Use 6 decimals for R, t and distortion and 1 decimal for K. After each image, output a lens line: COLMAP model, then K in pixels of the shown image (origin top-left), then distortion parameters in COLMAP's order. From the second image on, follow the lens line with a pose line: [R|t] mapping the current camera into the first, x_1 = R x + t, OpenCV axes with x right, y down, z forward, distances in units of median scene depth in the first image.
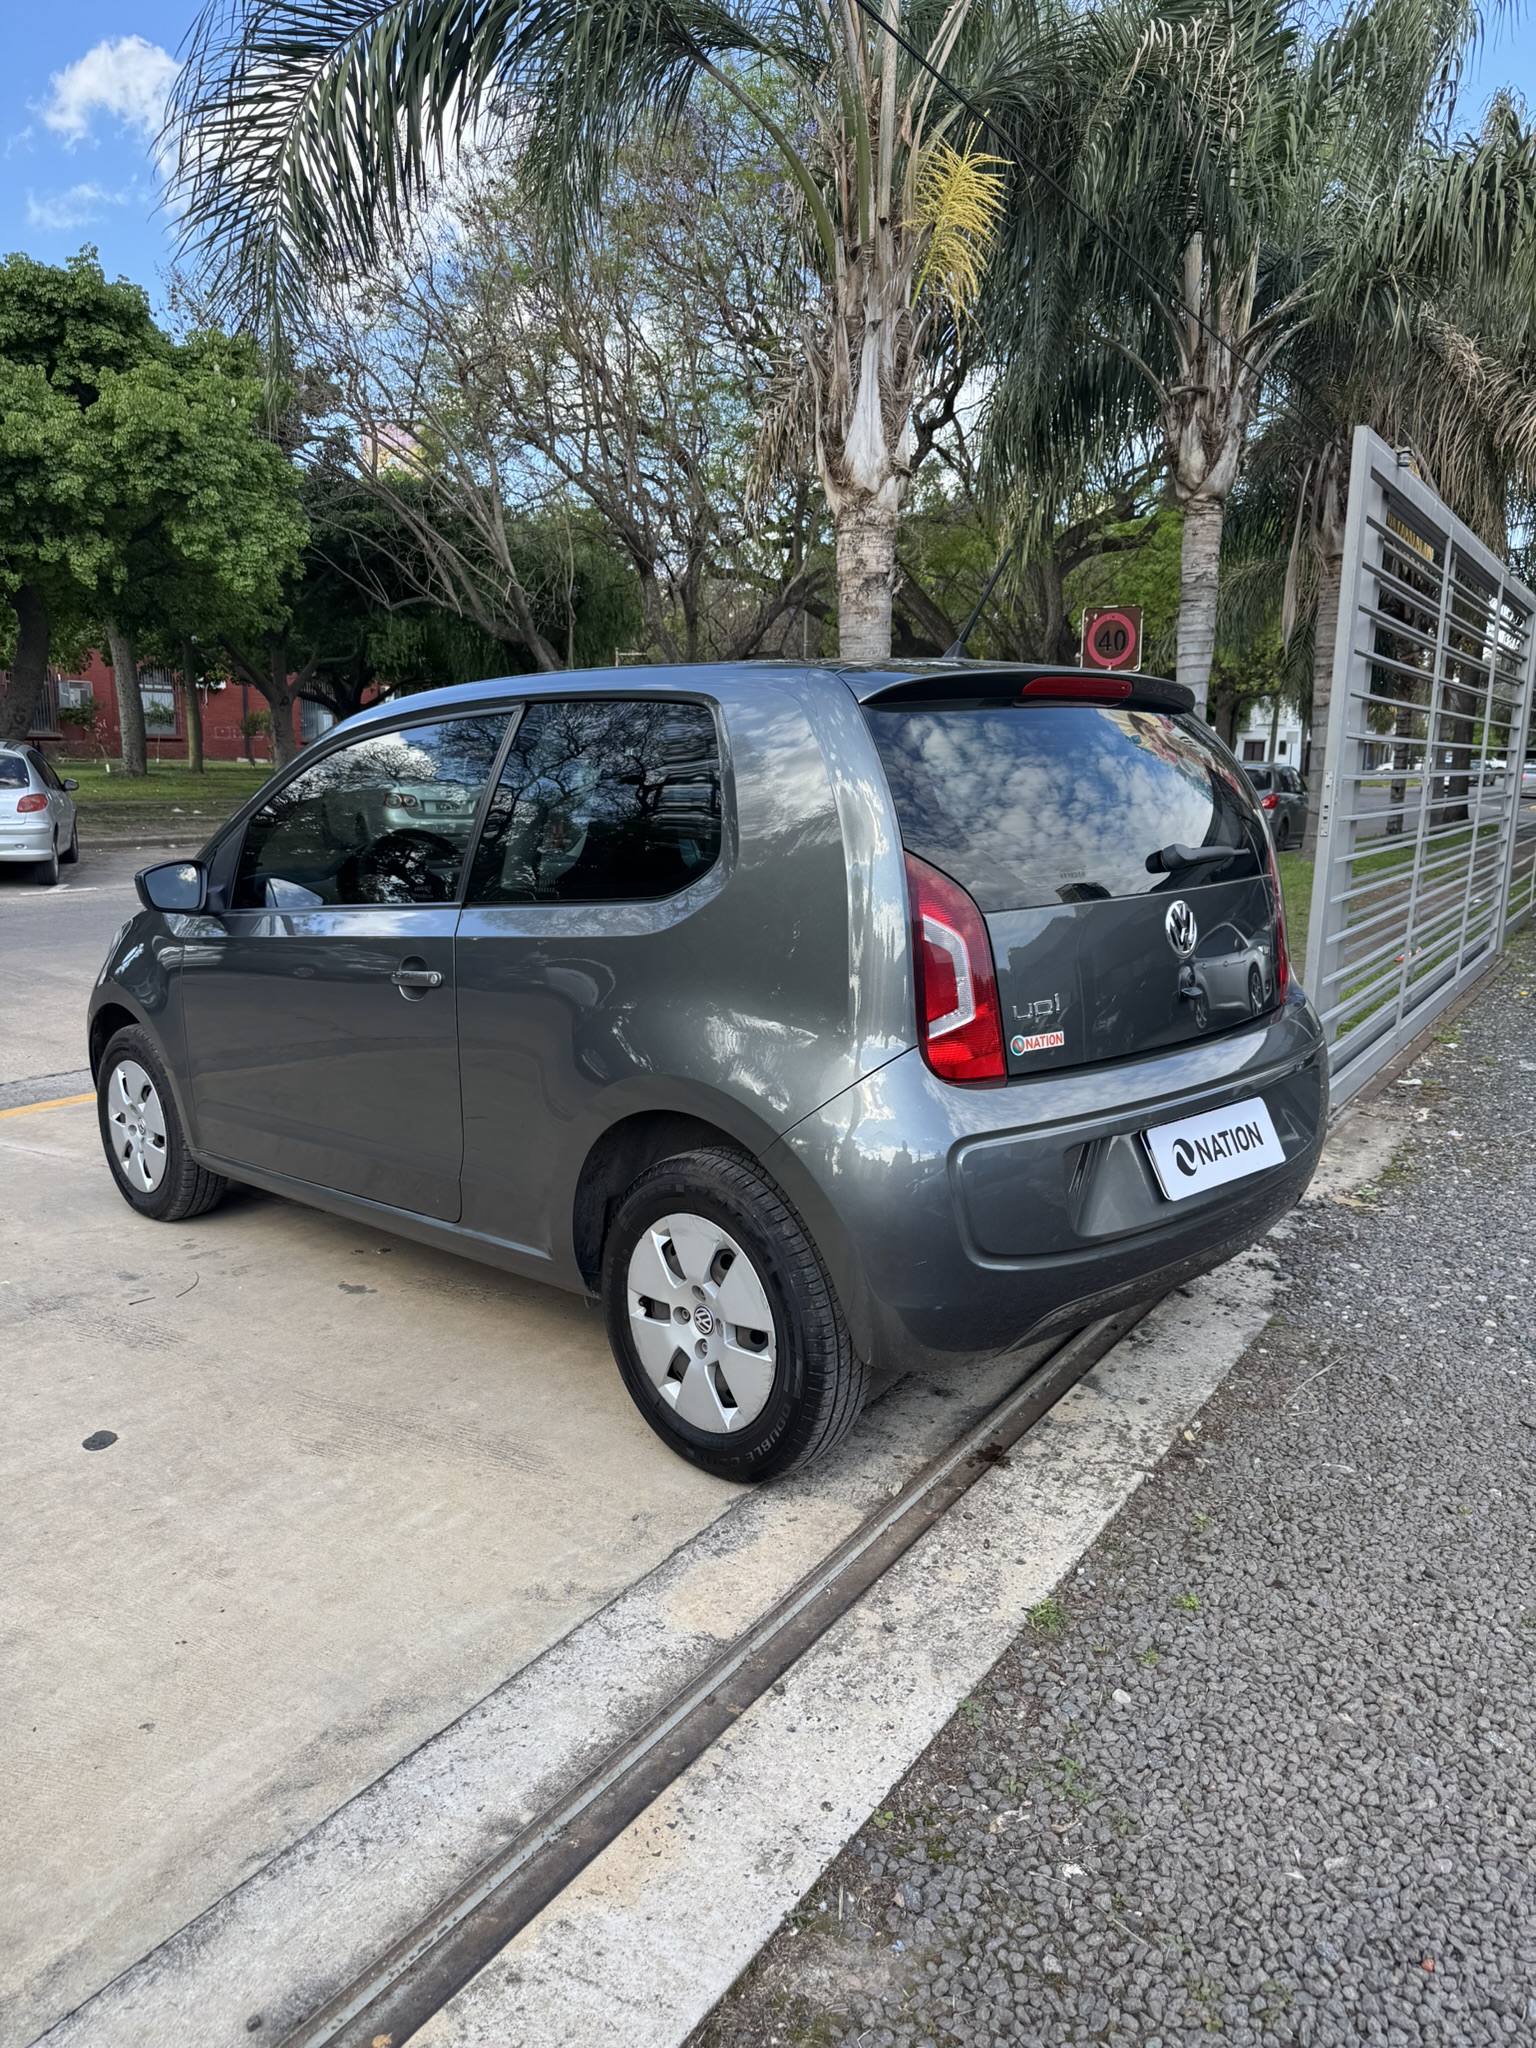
lens RADIAL K [[1405.7, 0, 768.0], [0, 1405.7, 1024.0], [0, 0, 1]] dist [0.003458, -0.000876]
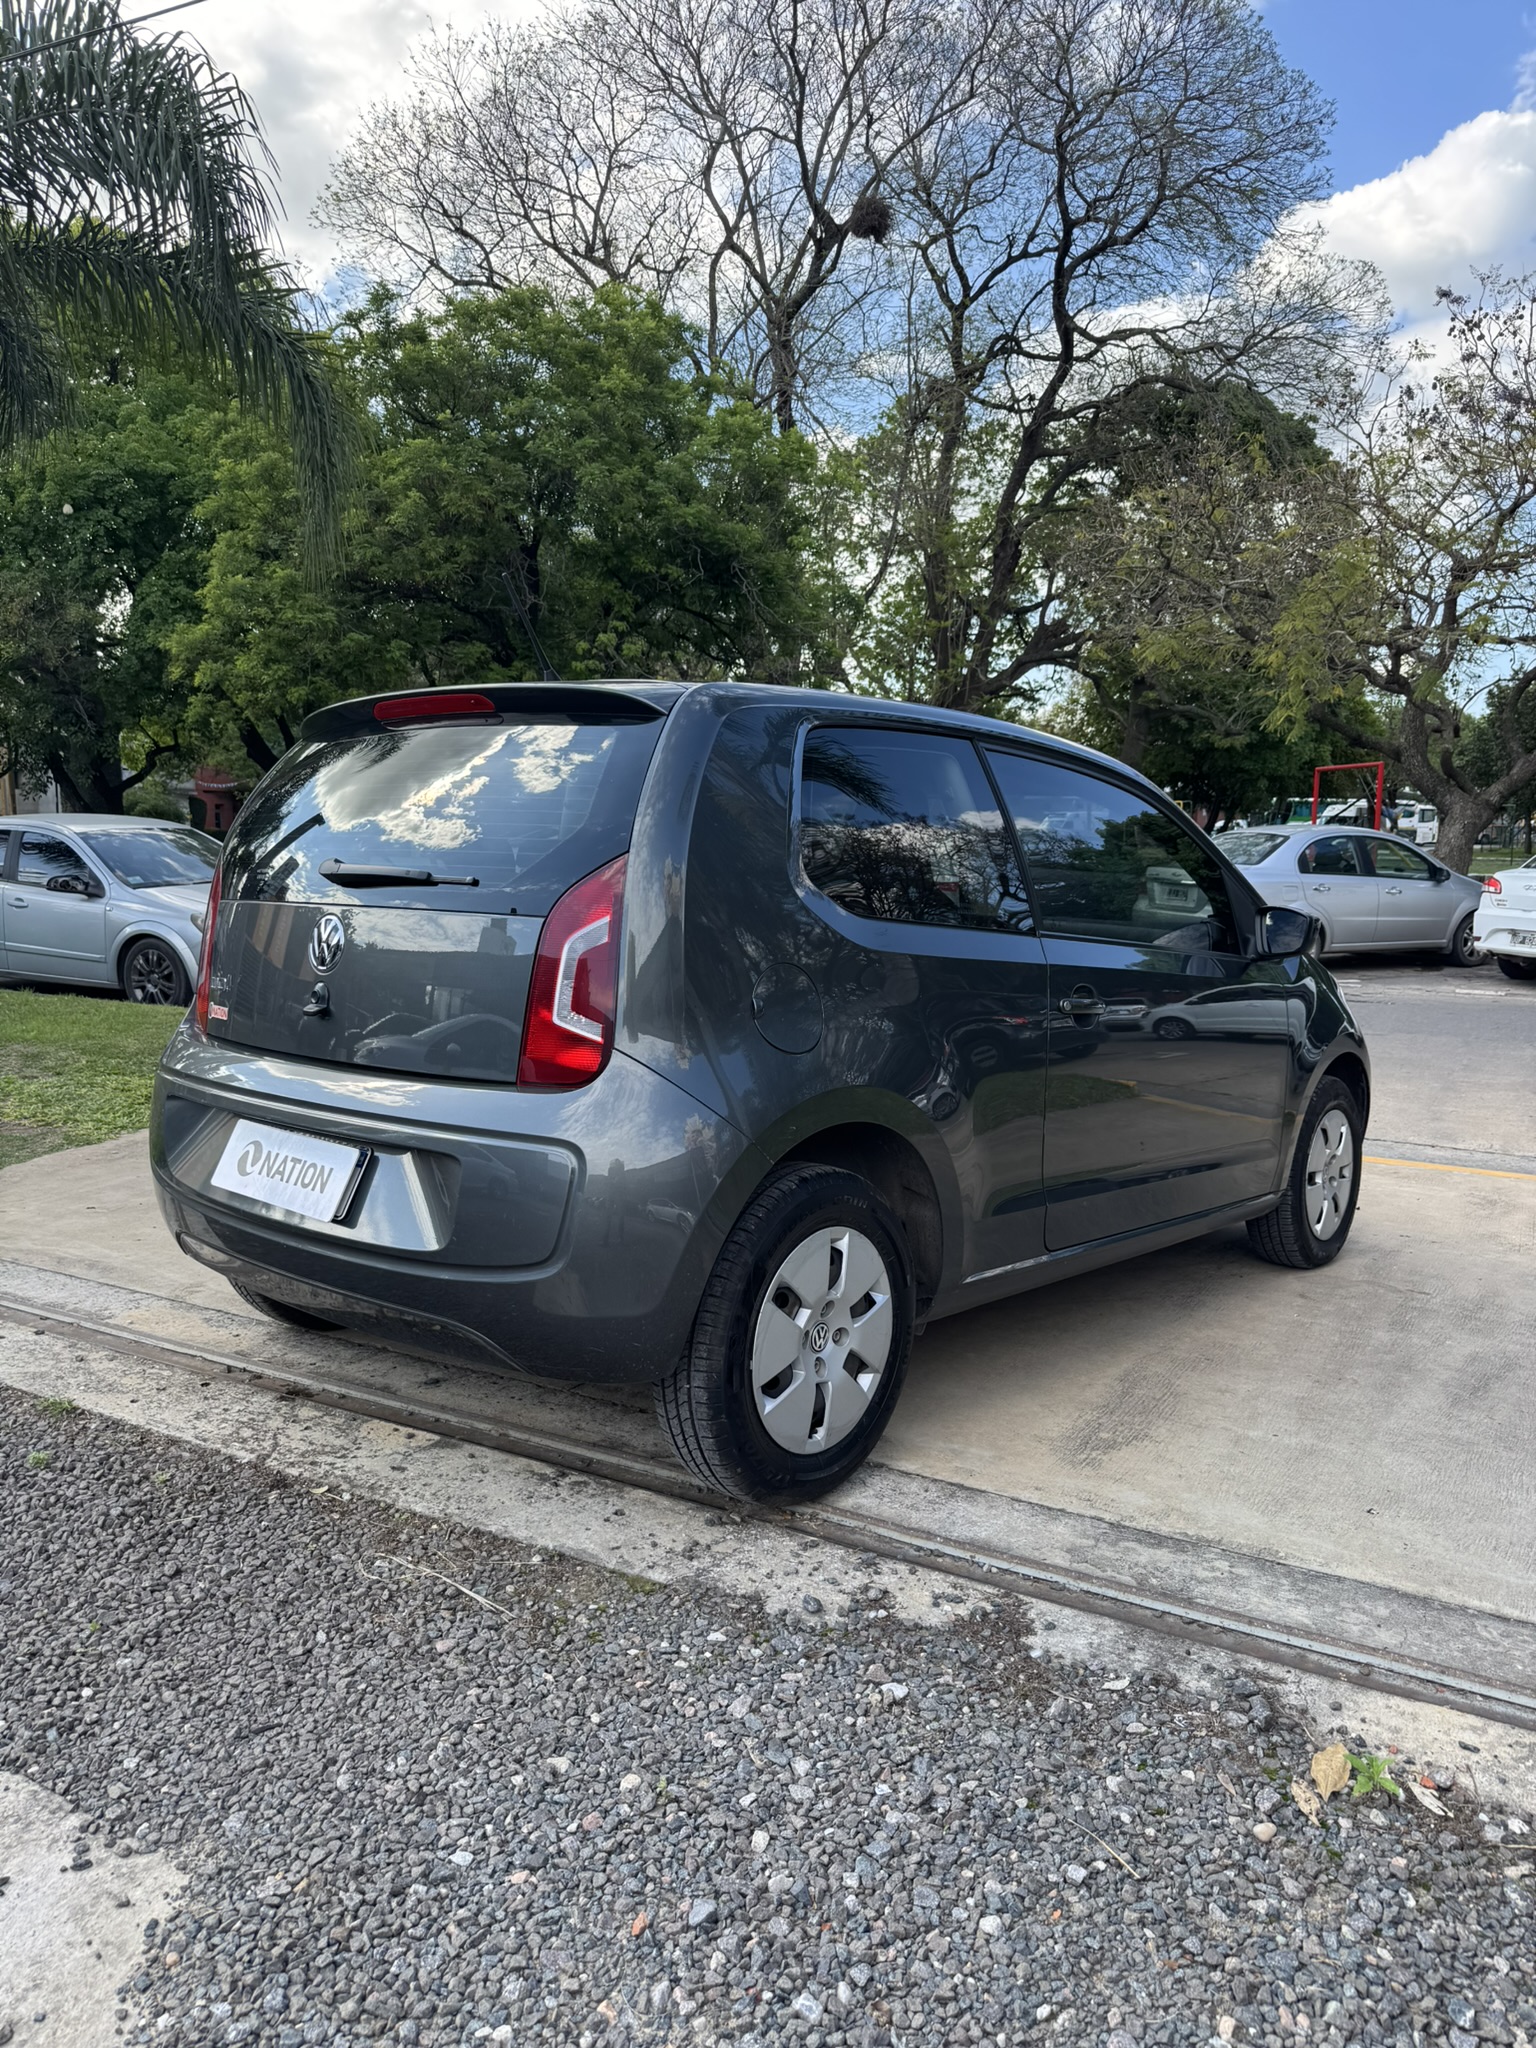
lens RADIAL K [[1405.7, 0, 768.0], [0, 1405.7, 1024.0], [0, 0, 1]] dist [0.003458, -0.000876]
pose [[0.087550, 0.099303, -0.991198, 1.229508], [-0.193609, 0.977741, 0.080854, -0.144228], [0.977165, 0.184826, 0.104827, 1.140488]]
